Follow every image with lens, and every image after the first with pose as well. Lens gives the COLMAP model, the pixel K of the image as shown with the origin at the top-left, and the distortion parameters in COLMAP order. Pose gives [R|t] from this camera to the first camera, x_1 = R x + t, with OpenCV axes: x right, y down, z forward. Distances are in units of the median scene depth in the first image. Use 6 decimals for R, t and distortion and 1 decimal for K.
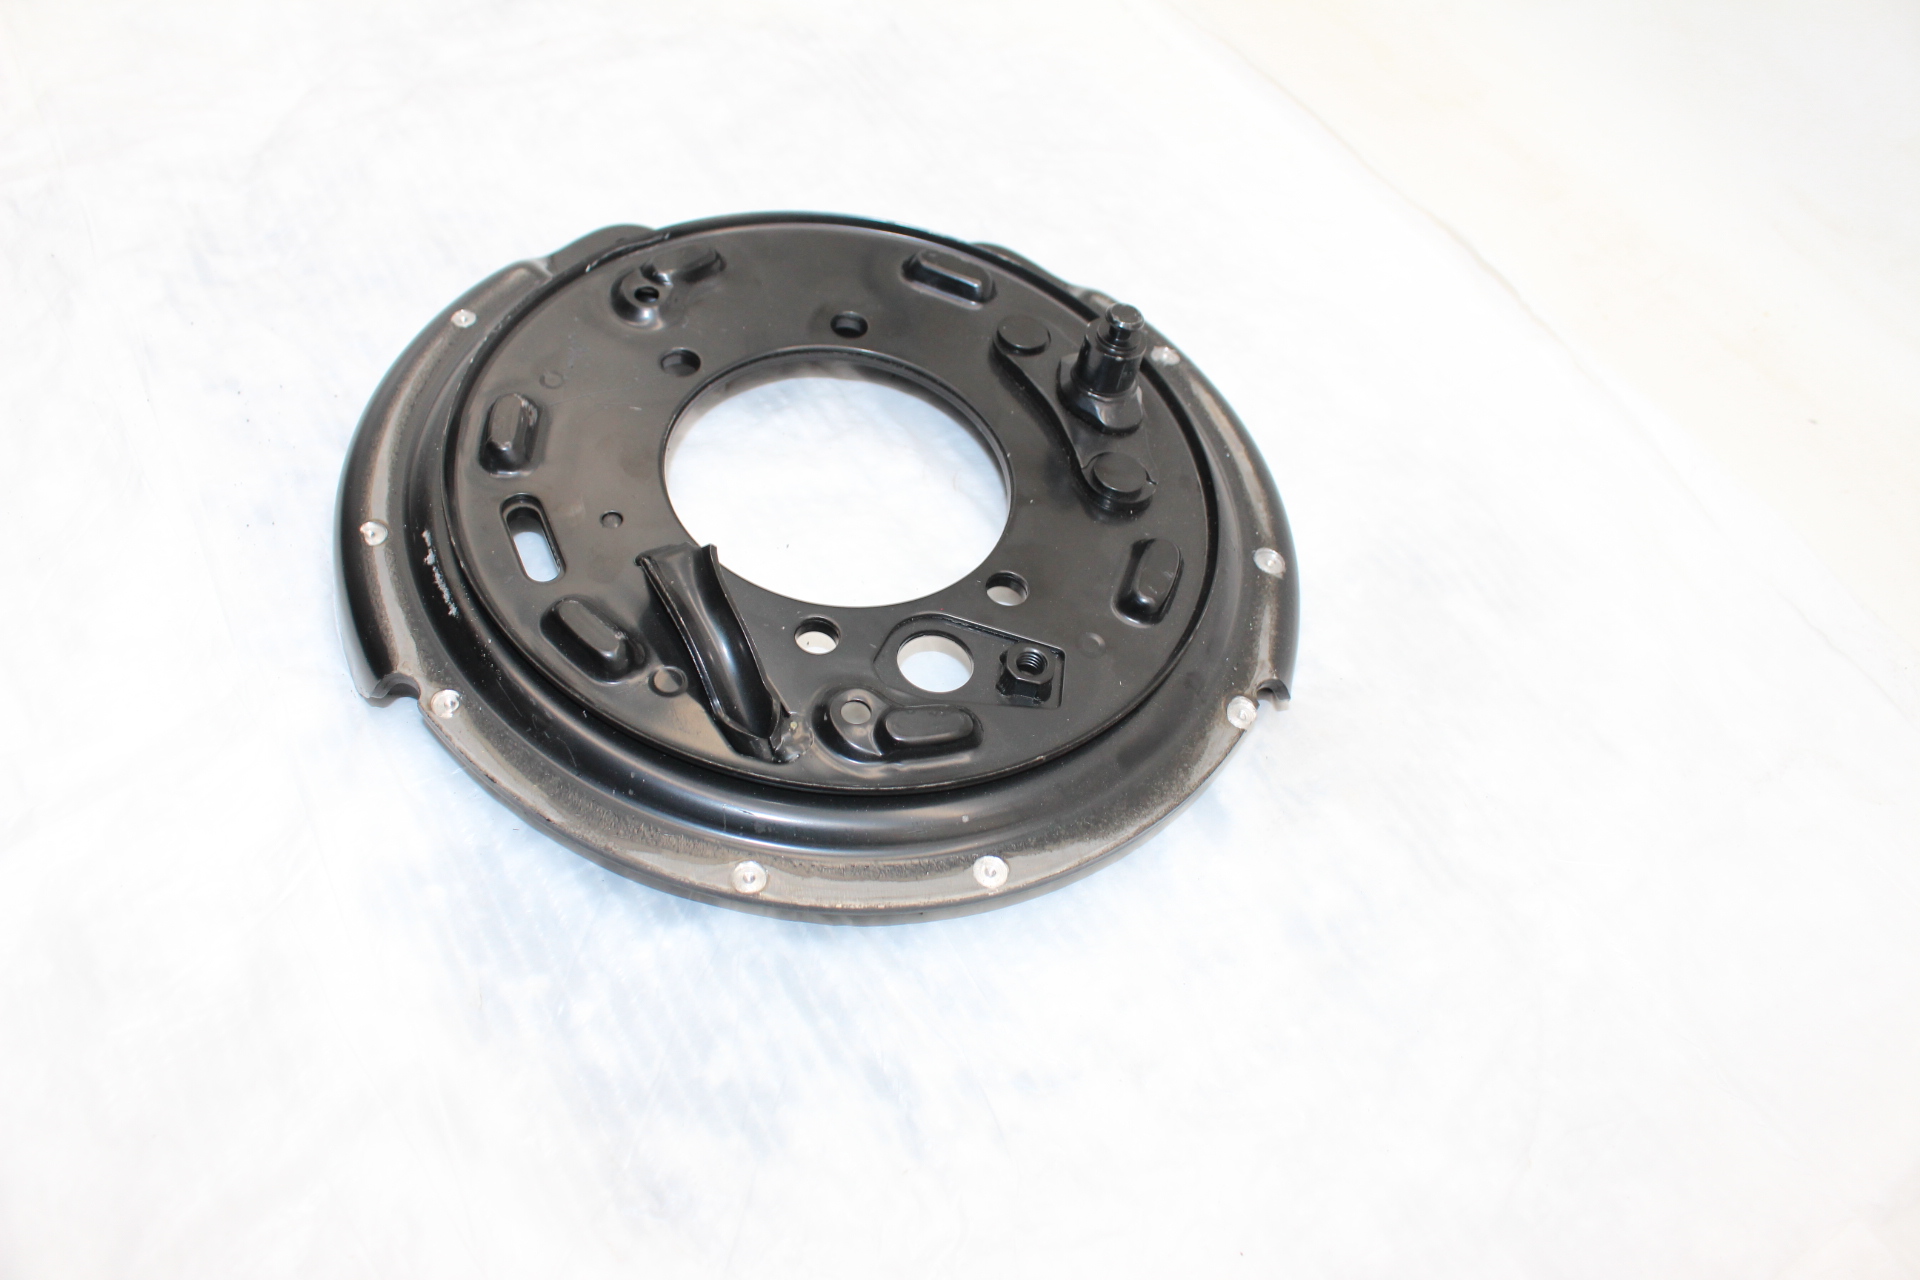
lens RADIAL K [[1605.8, 0, 960.0], [0, 1605.8, 640.0], [0, 0, 1]] dist [-0.128356, 0.000607]
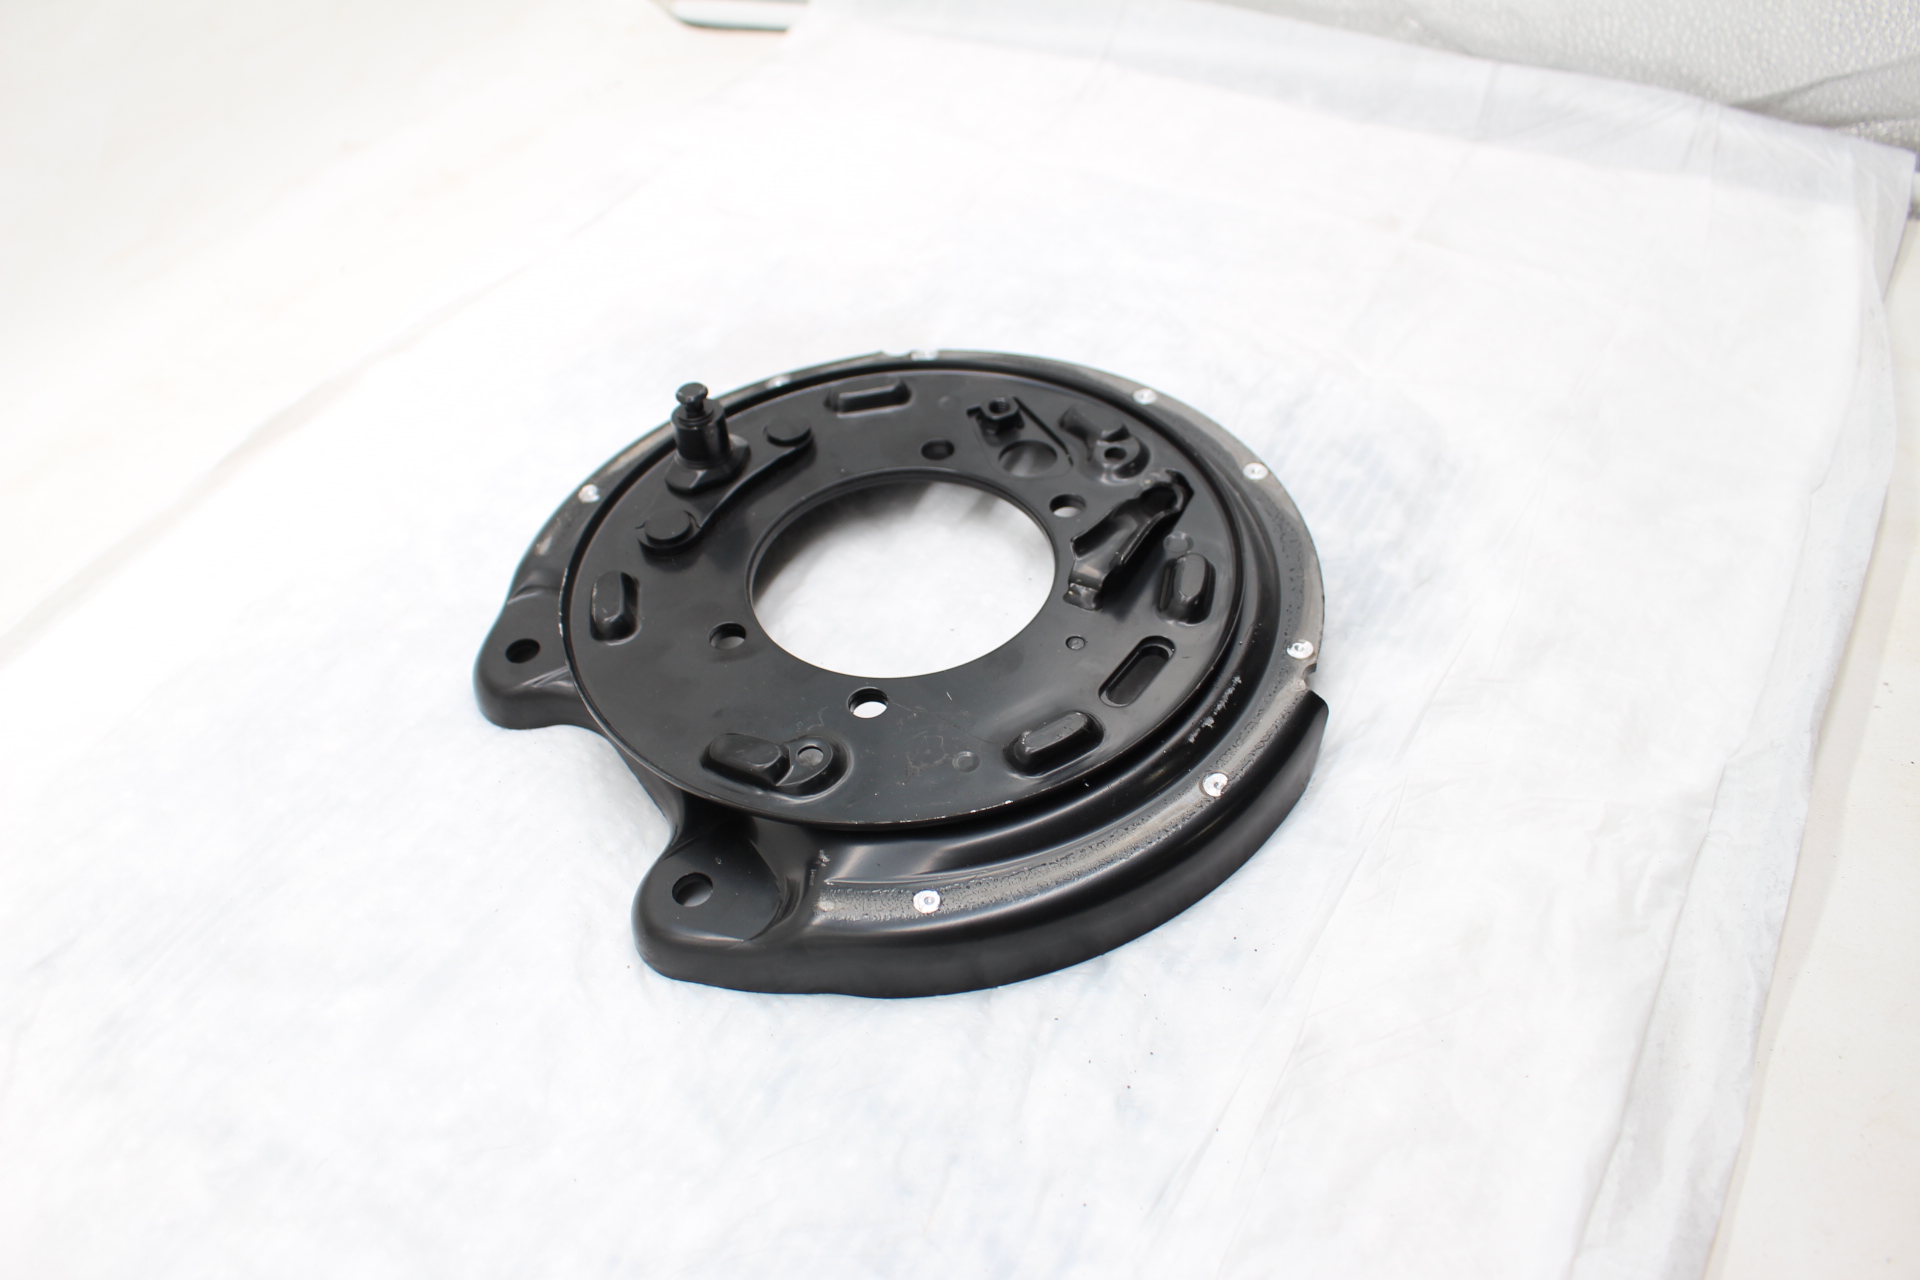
lens RADIAL K [[1534.0, 0, 960.0], [0, 1534.0, 640.0], [0, 0, 1]] dist [-0.117206, 0.002665]
pose [[-0.478910, -0.701320, 0.528011, -0.791605], [0.684474, 0.078297, 0.724820, -0.966803], [-0.549672, 0.708534, 0.442538, 0.599091]]
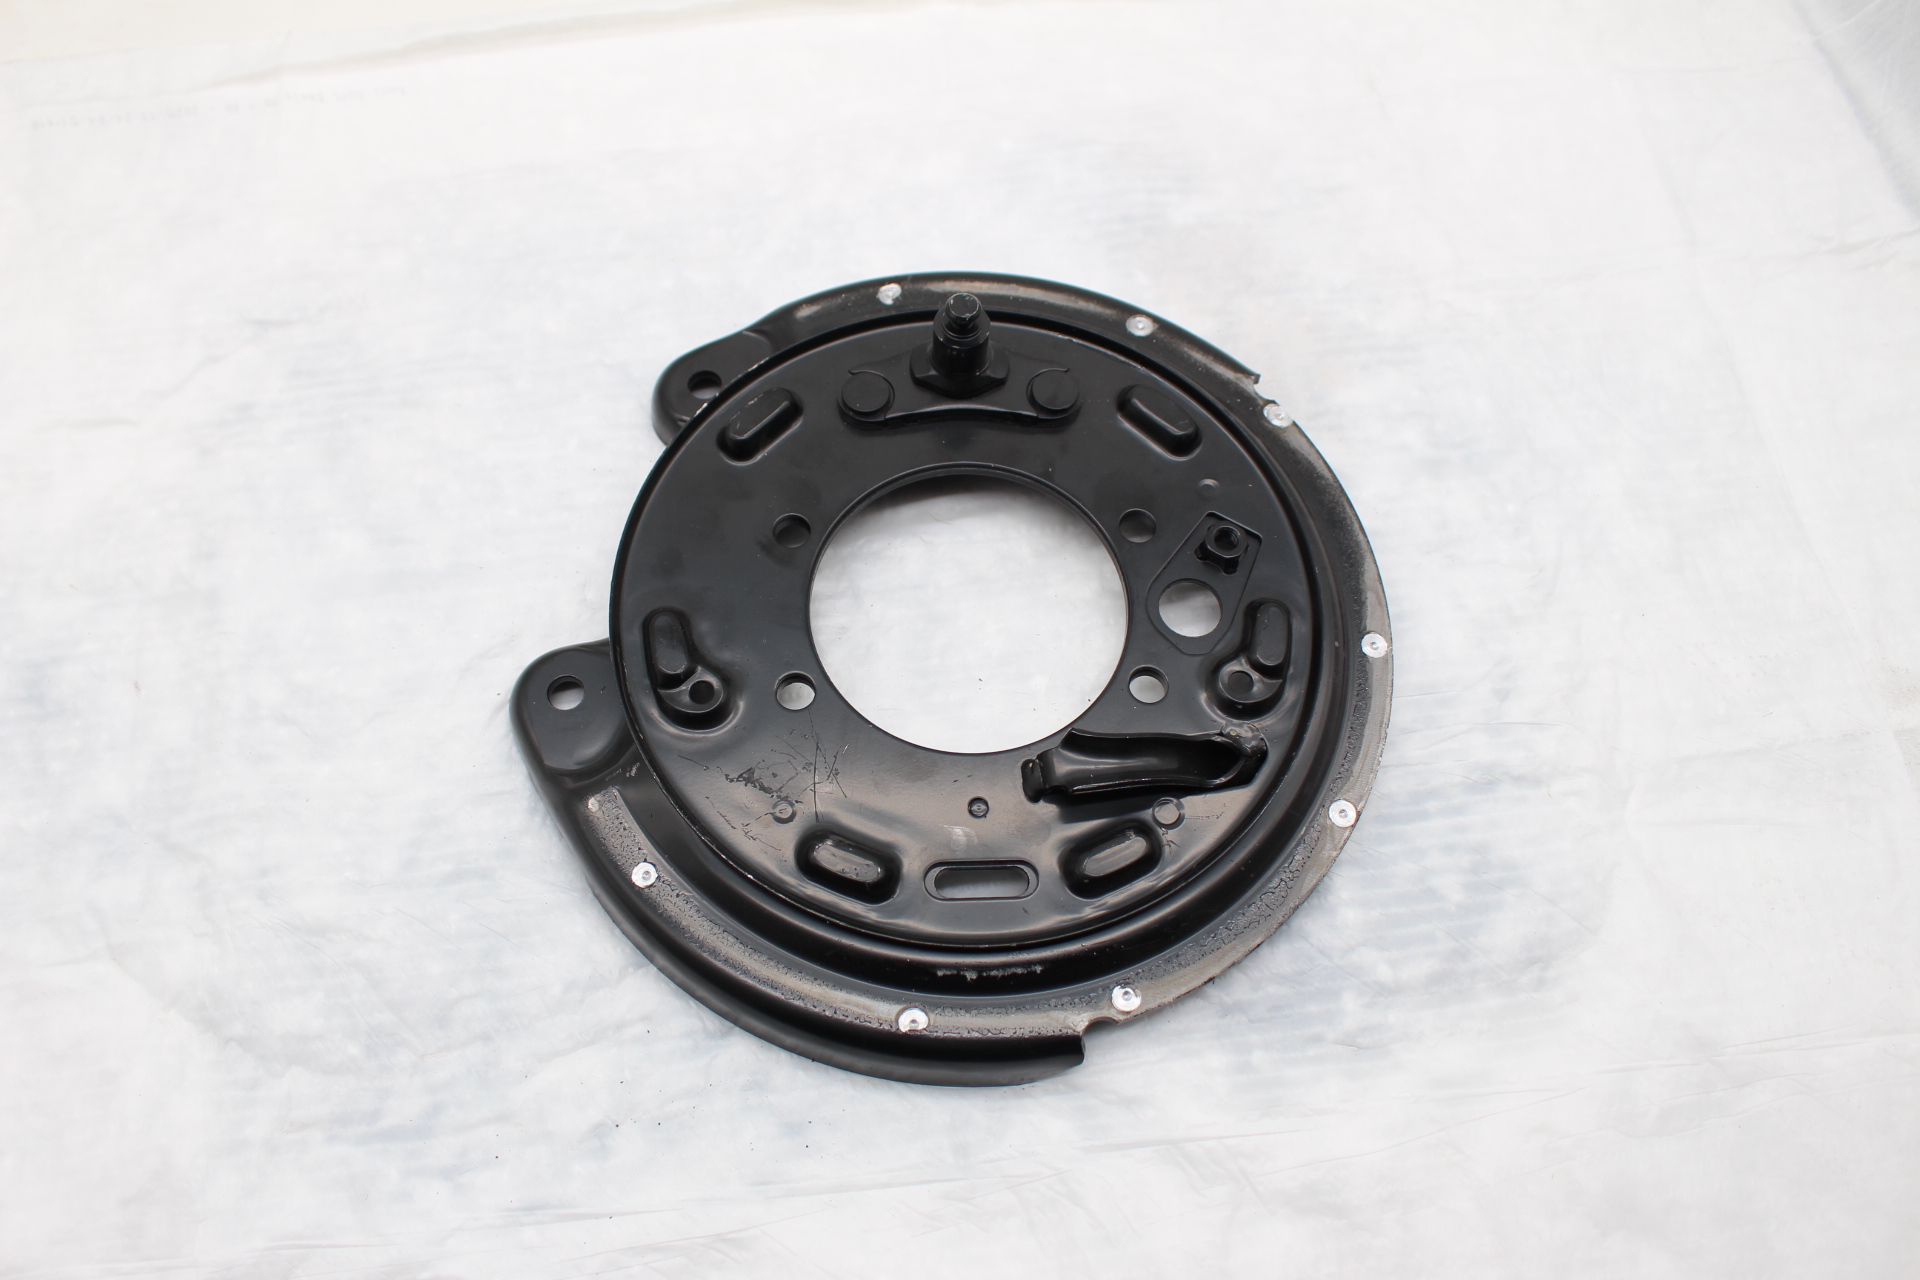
lens RADIAL K [[1534.0, 0, 960.0], [0, 1534.0, 640.0], [0, 0, 1]] dist [-0.117206, 0.002665]
pose [[0.396000, -0.880552, 0.260409, -0.416614], [0.734906, 0.473950, 0.485062, -0.679050], [-0.550543, -0.000708, 0.834807, 0.148636]]
